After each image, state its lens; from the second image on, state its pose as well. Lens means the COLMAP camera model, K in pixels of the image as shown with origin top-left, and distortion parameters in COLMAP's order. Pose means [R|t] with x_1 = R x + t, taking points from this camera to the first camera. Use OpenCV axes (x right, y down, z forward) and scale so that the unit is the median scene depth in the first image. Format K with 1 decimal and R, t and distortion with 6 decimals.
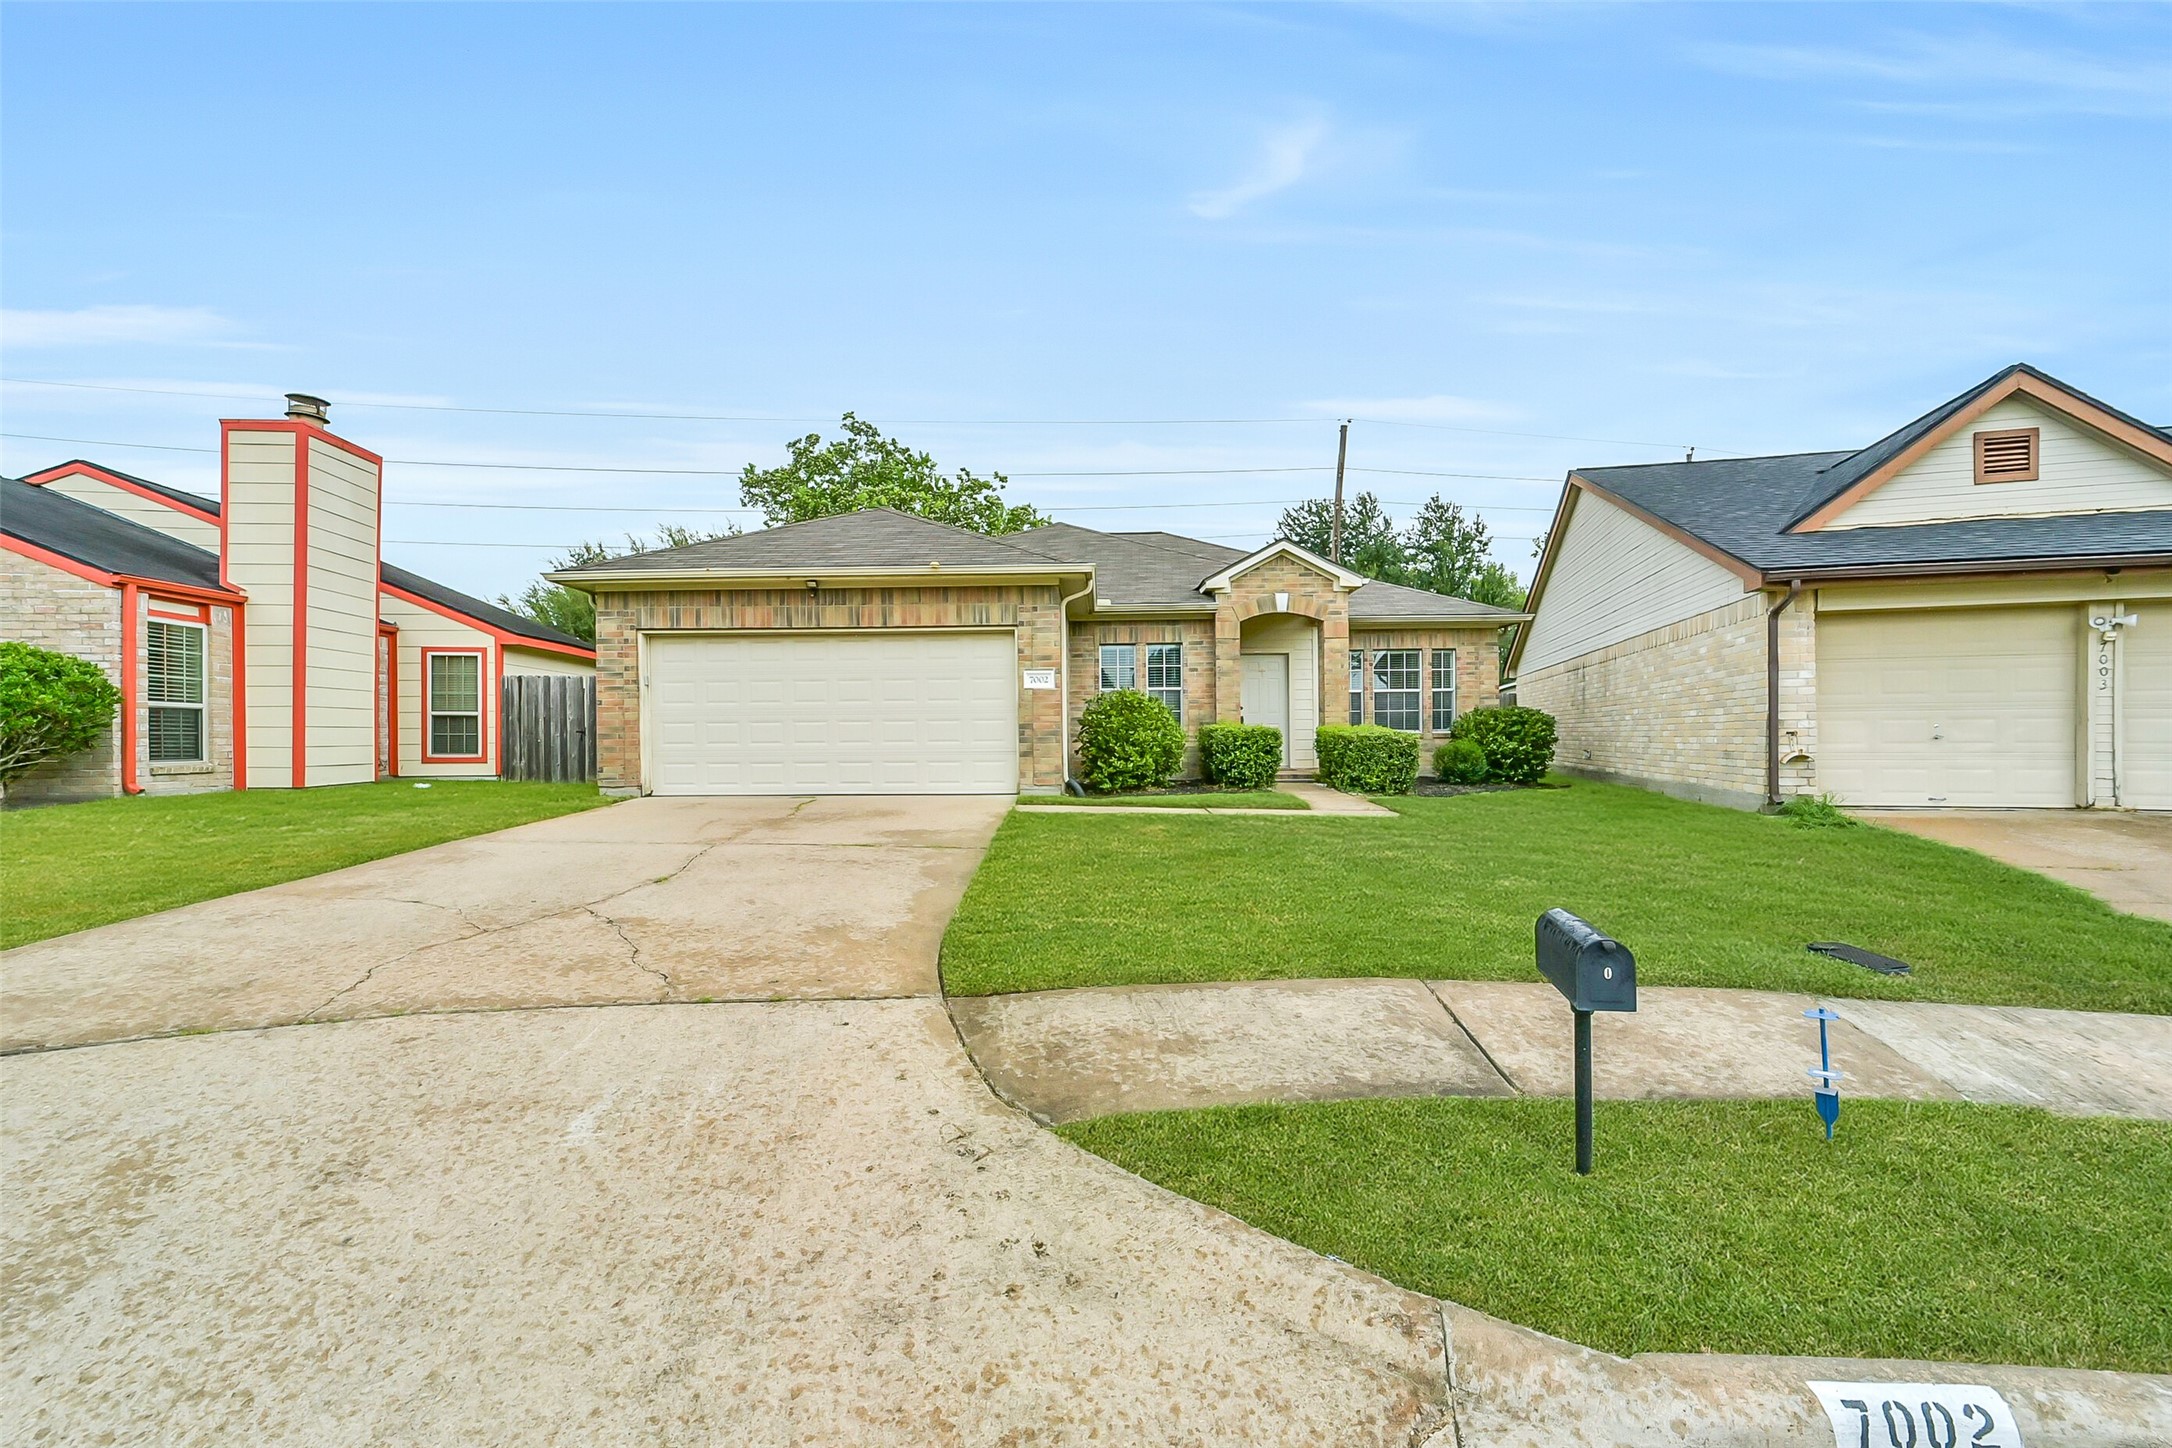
lens RADIAL K [[858.5, 0, 1086.0], [0, 858.5, 724.0], [0, 0, 1]] dist [-0.035749, 0.009266]
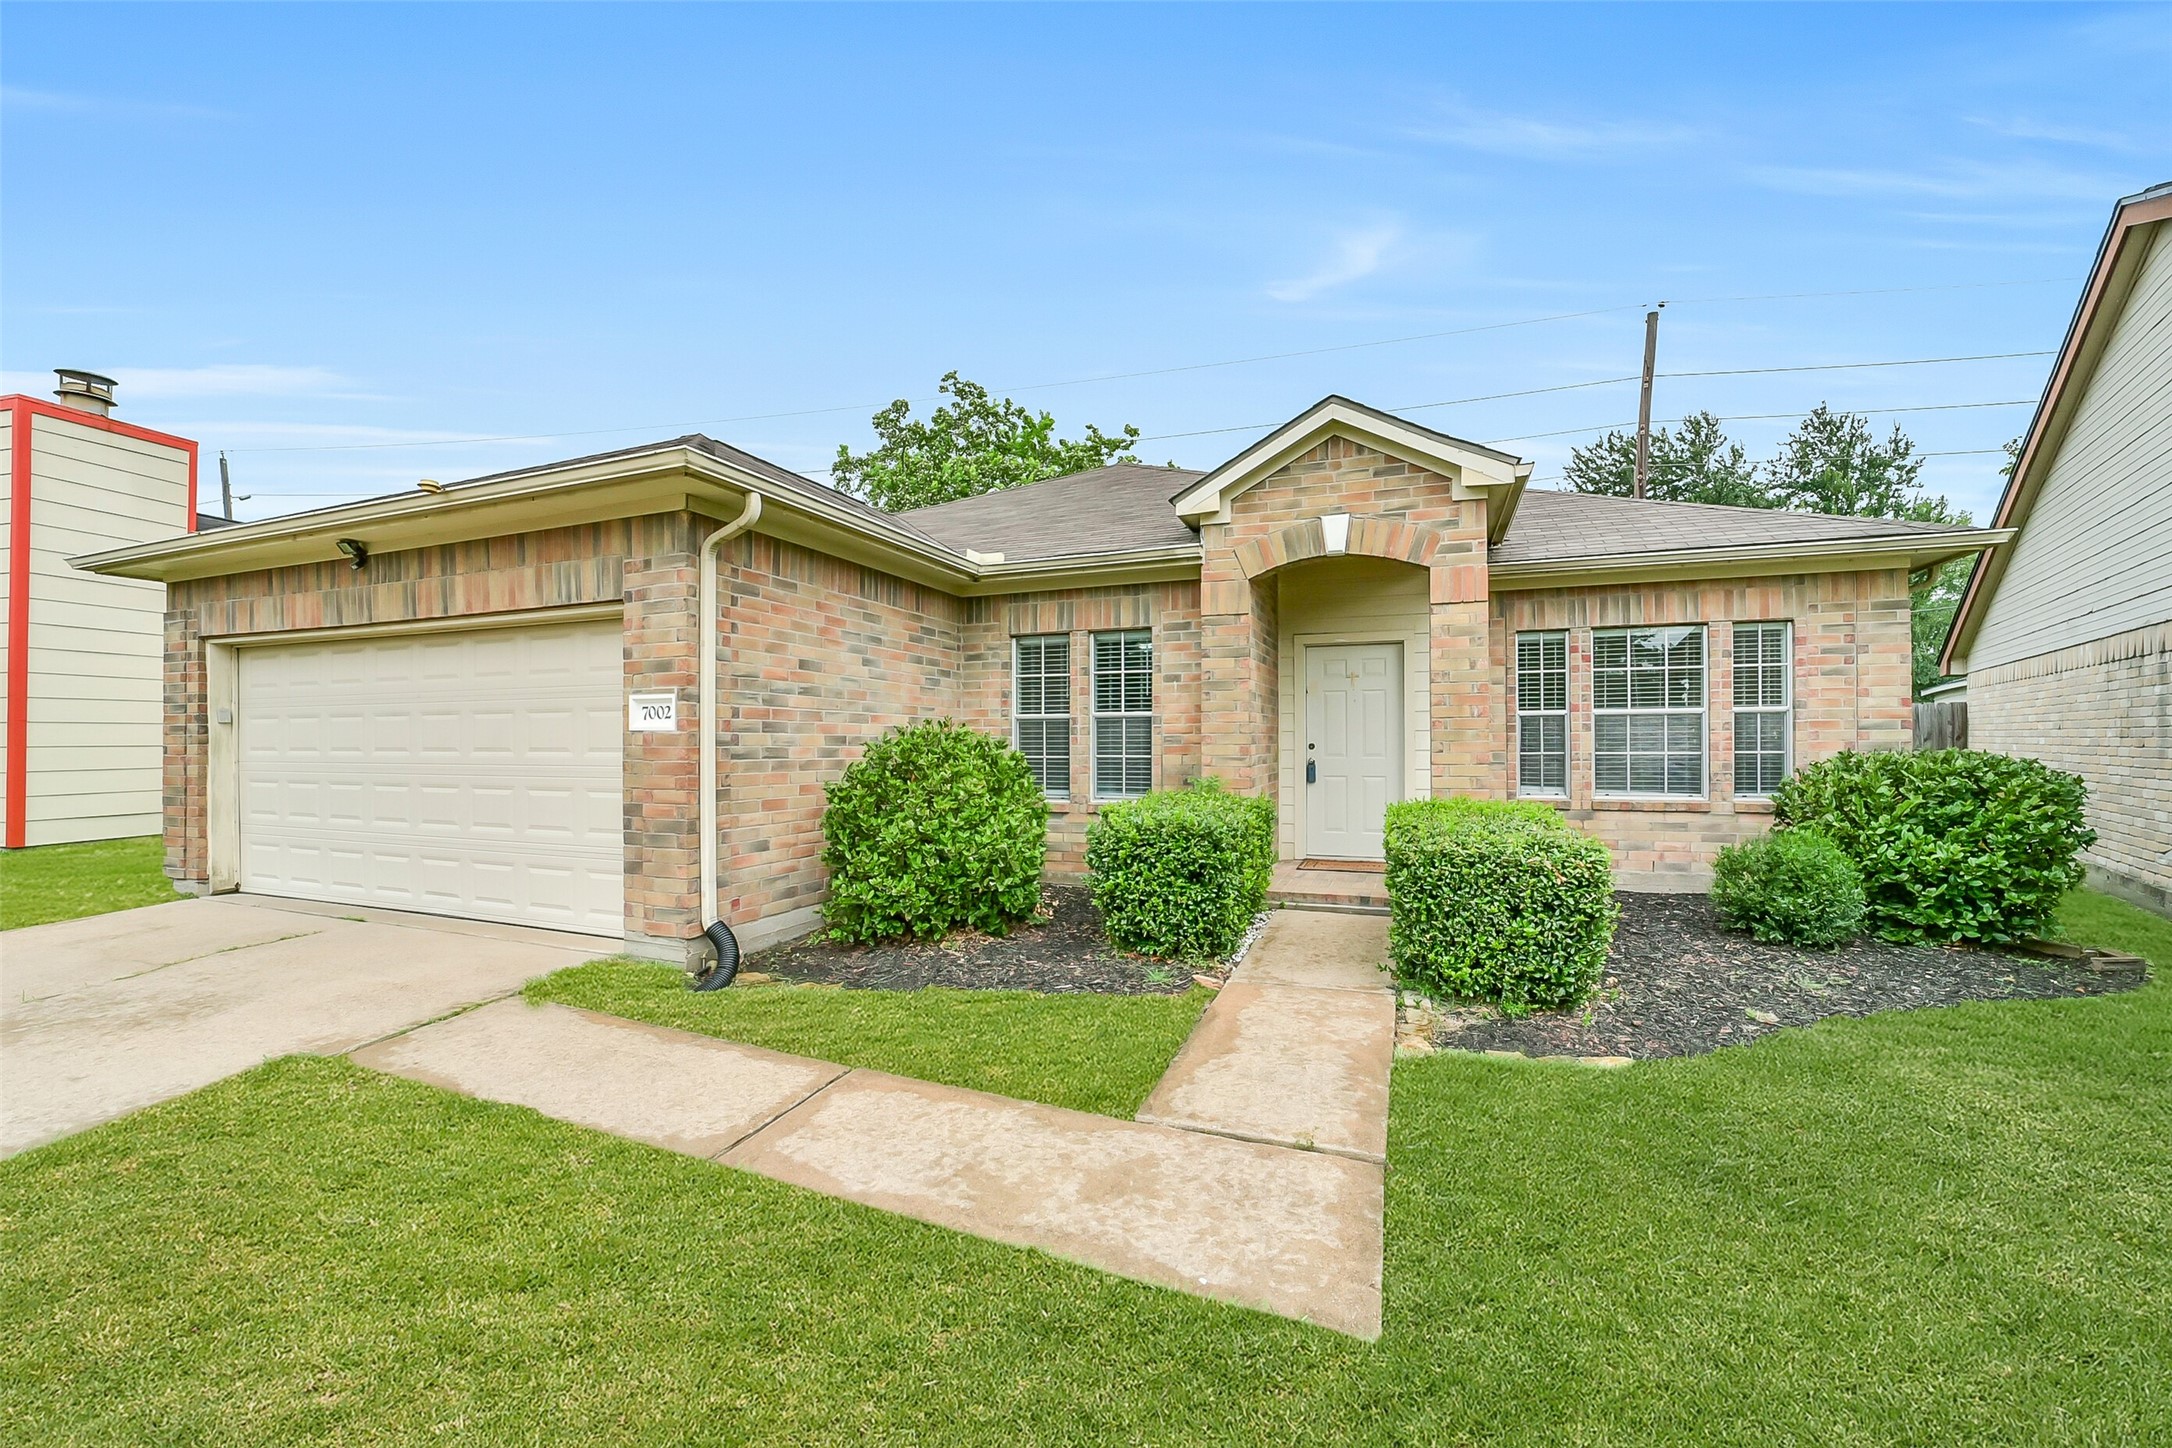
lens RADIAL K [[858.5, 0, 1086.0], [0, 858.5, 724.0], [0, 0, 1]] dist [-0.035749, 0.009266]
pose [[0.939783, -0.000804, -0.341772, 0.251528], [0.000034, 0.999997, -0.002260, -0.033642], [0.341773, 0.002112, 0.939780, 0.486018]]
